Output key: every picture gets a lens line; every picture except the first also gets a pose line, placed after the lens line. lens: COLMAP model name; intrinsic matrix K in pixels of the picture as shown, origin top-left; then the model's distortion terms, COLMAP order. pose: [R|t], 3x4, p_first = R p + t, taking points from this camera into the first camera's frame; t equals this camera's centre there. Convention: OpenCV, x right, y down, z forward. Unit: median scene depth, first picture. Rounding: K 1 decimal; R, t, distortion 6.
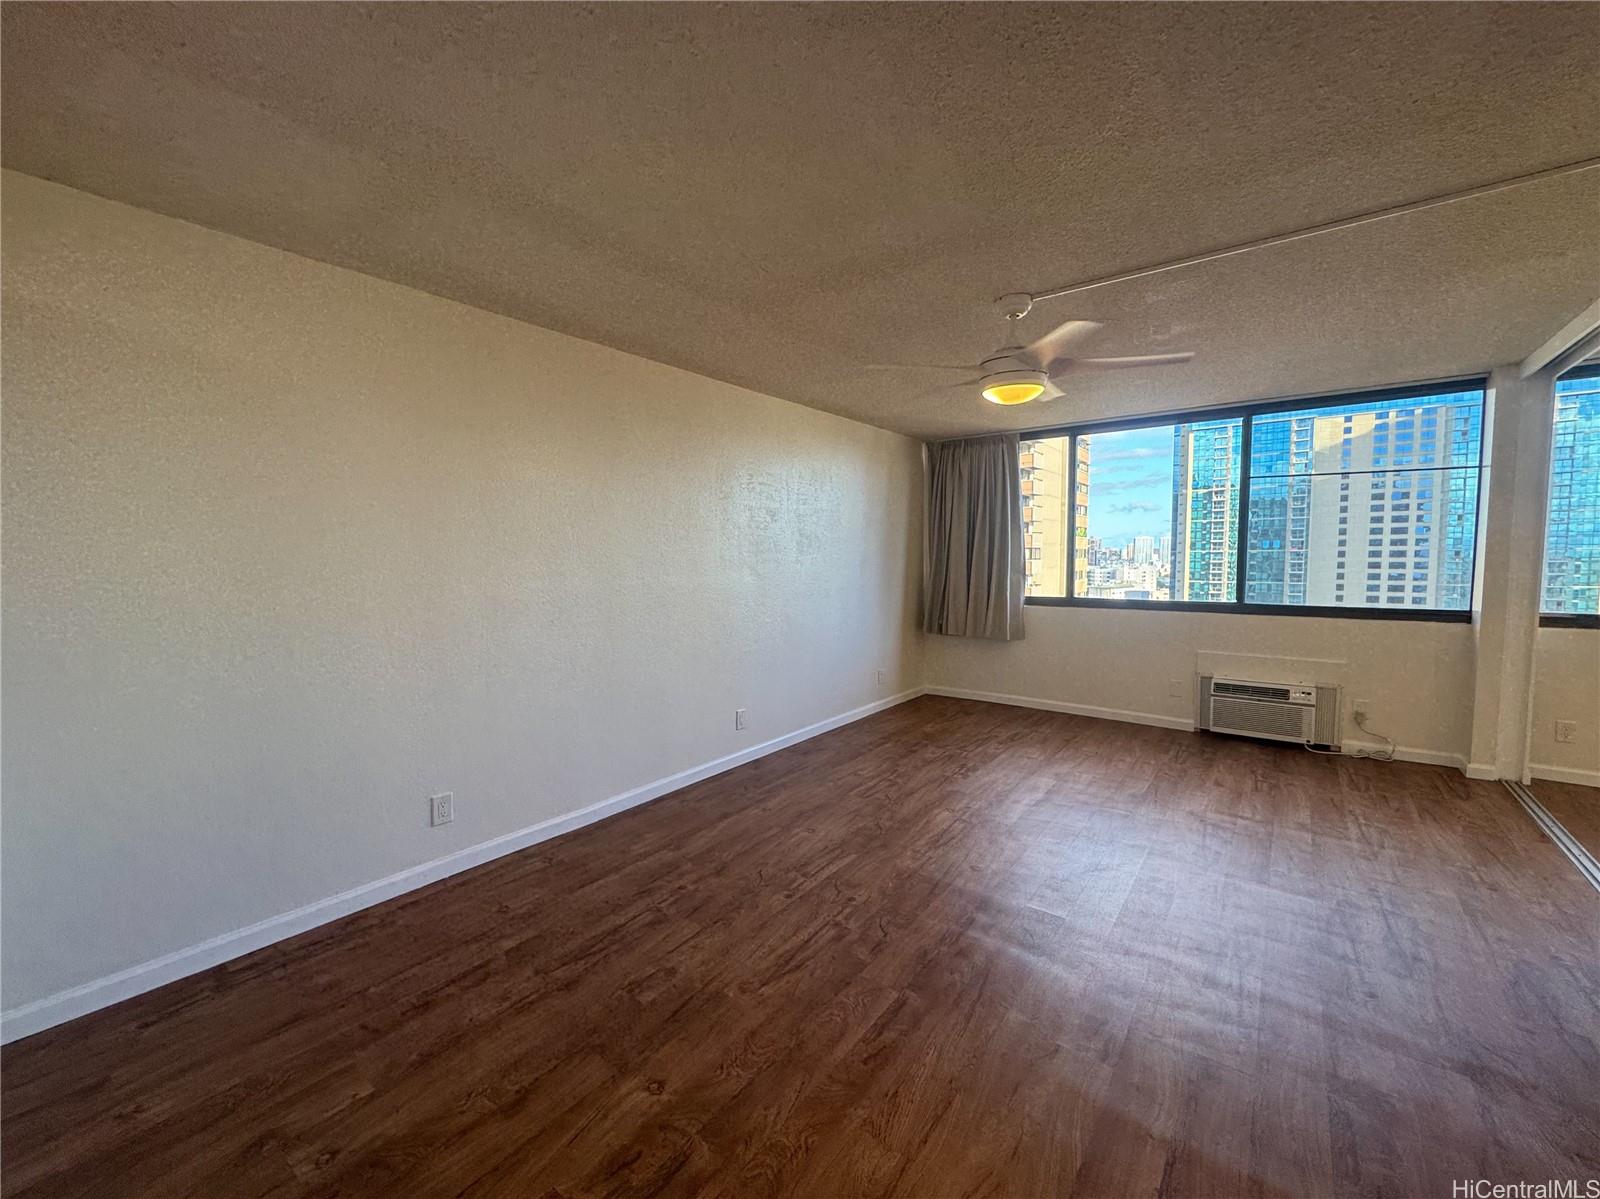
lens RADIAL K [[646.5, 0, 800.7], [0, 646.5, 596.9], [0, 0, 1]] dist [-0.000438, 0.000068]
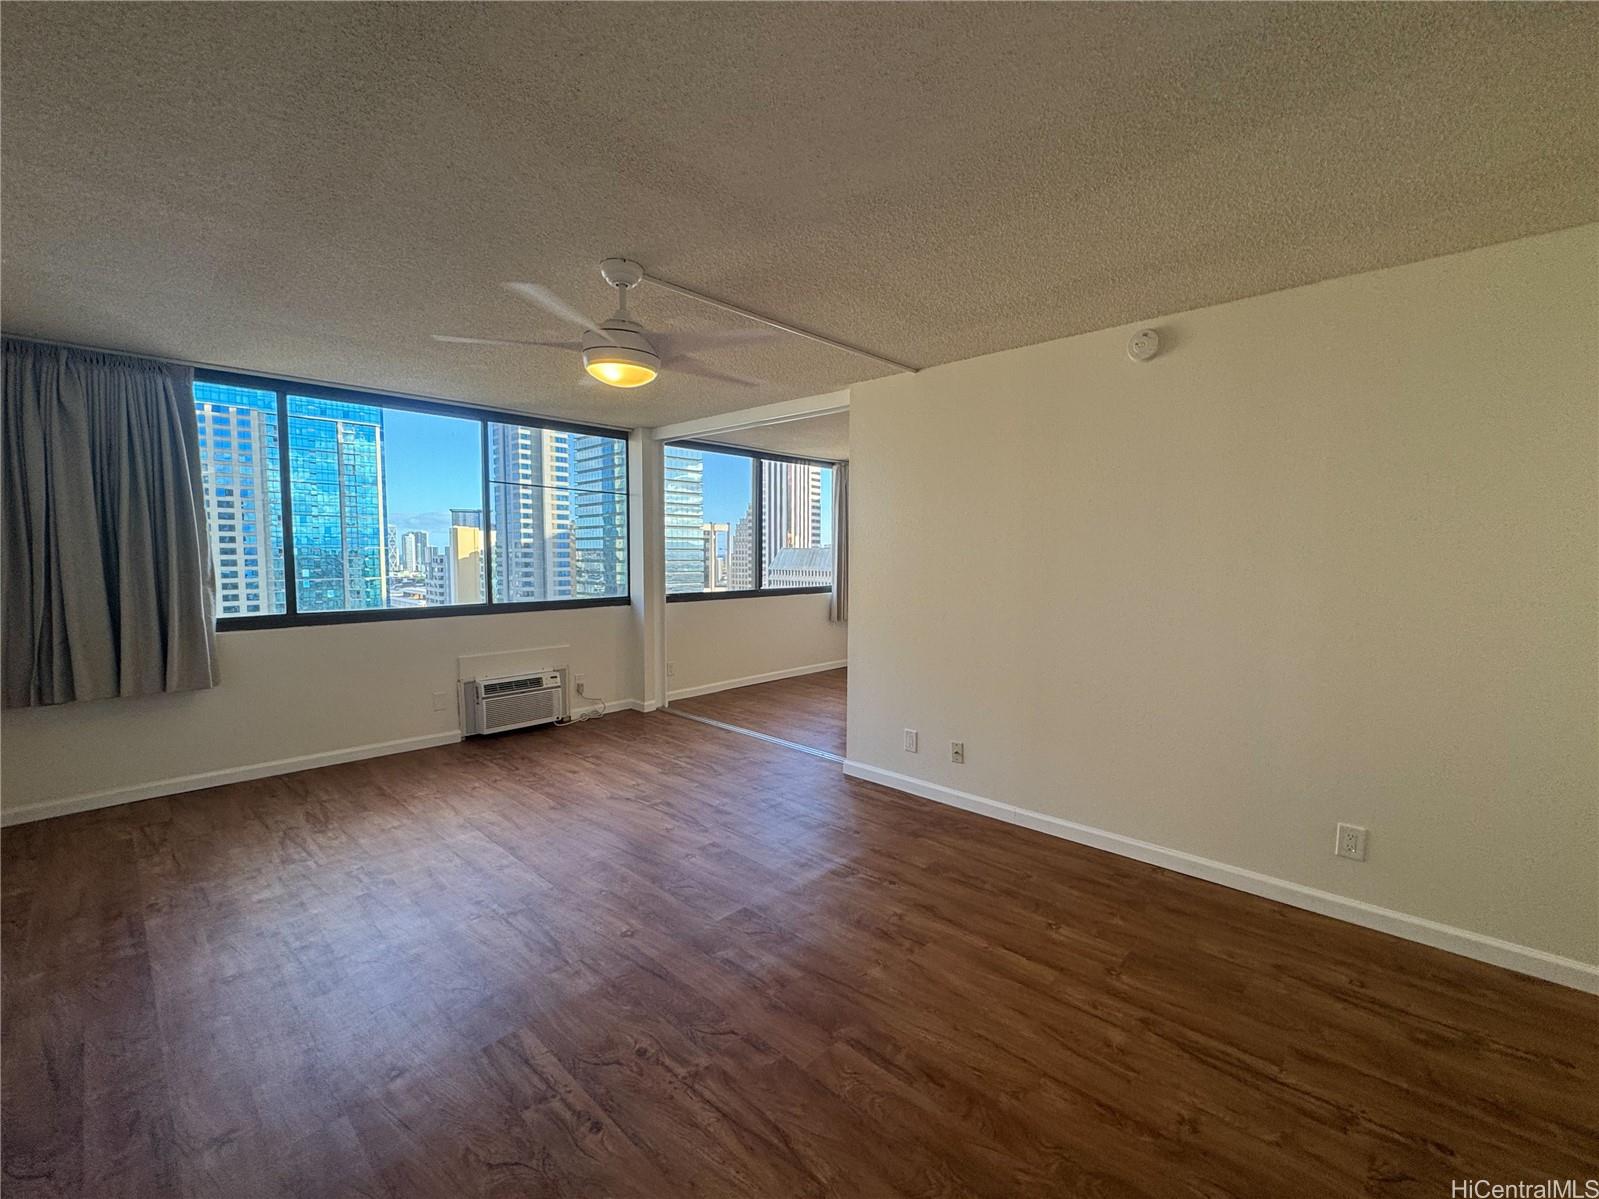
lens RADIAL K [[673.6, 0, 804.6], [0, 673.6, 604.7], [0, 0, 1]] dist [0.001573, 0.000116]
pose [[0.105469, -0.073771, 0.991683, -0.329939], [0.061091, 0.995842, 0.067583, -0.031062], [-0.992544, 0.053455, 0.109537, 0.397739]]
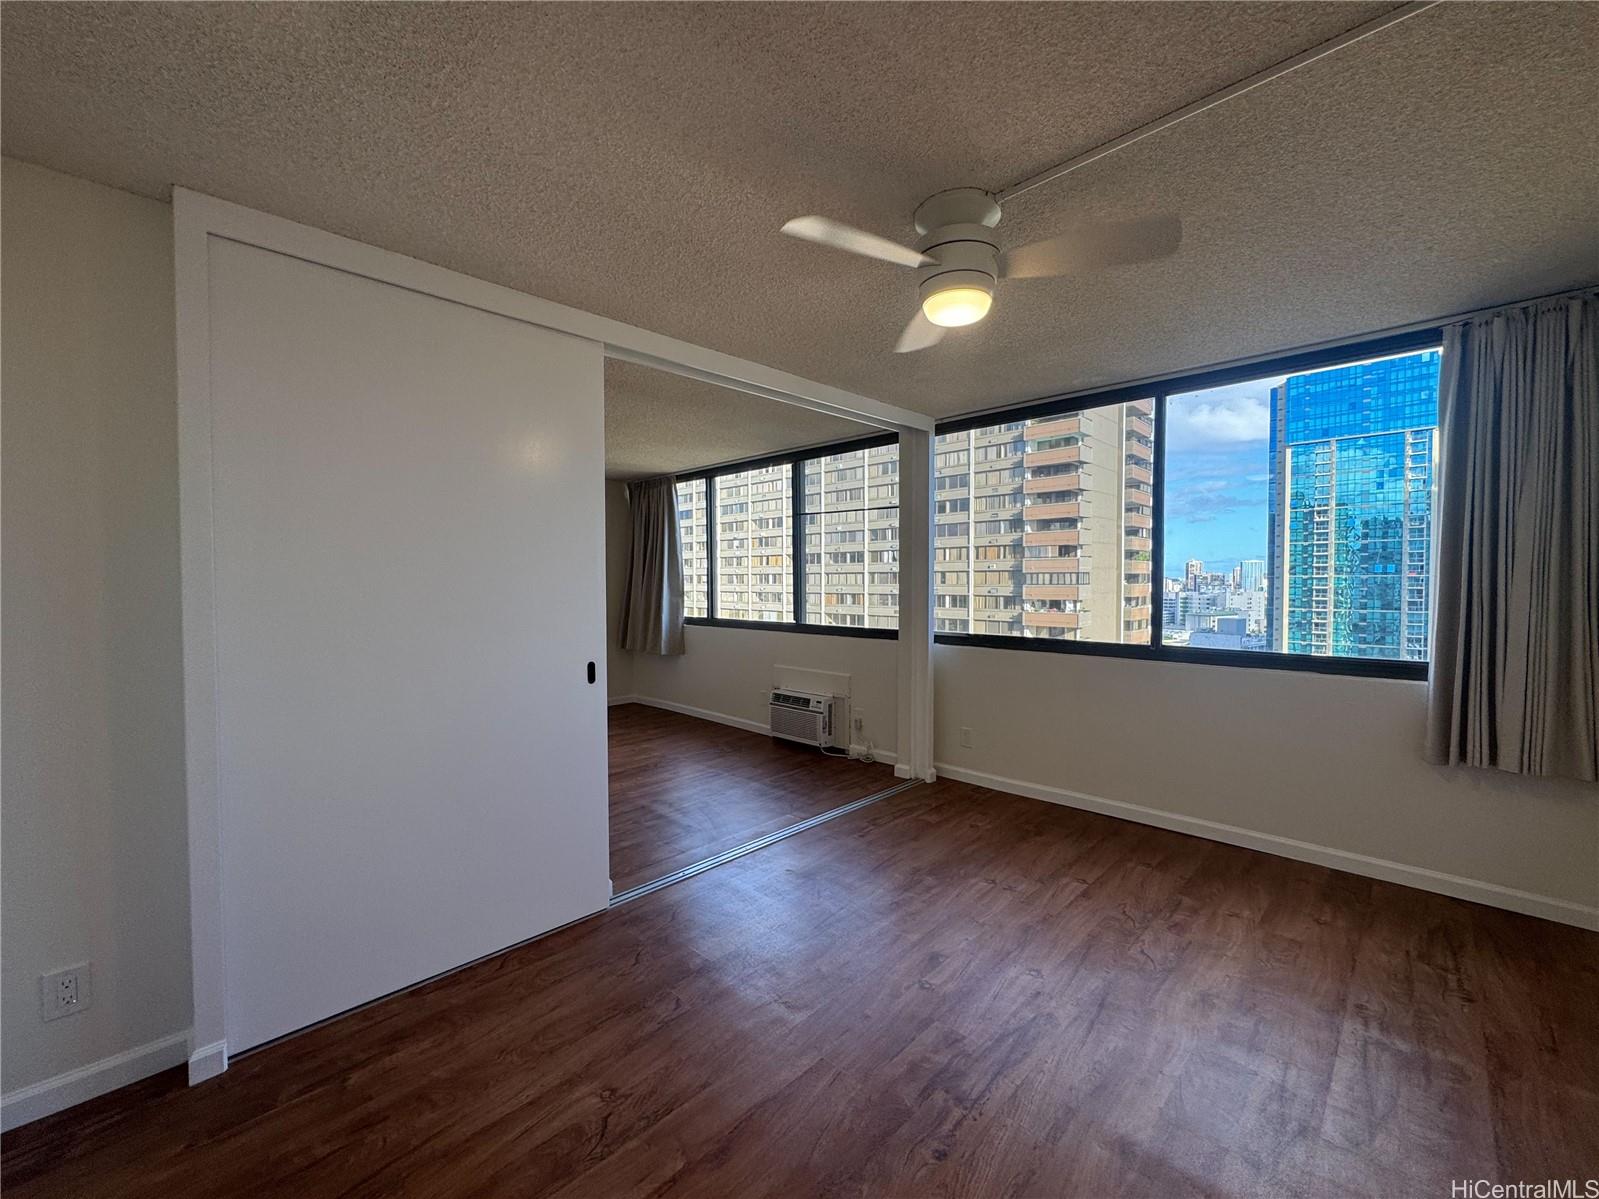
lens RADIAL K [[657.1, 0, 801.2], [0, 657.1, 596.3], [0, 0, 1]] dist [0.001672, 0.000124]
pose [[0.993367, 0.004823, -0.114886, 0.839295], [-0.009309, 0.999214, -0.038541, 0.006618], [0.114610, 0.039354, 0.992631, -0.157744]]
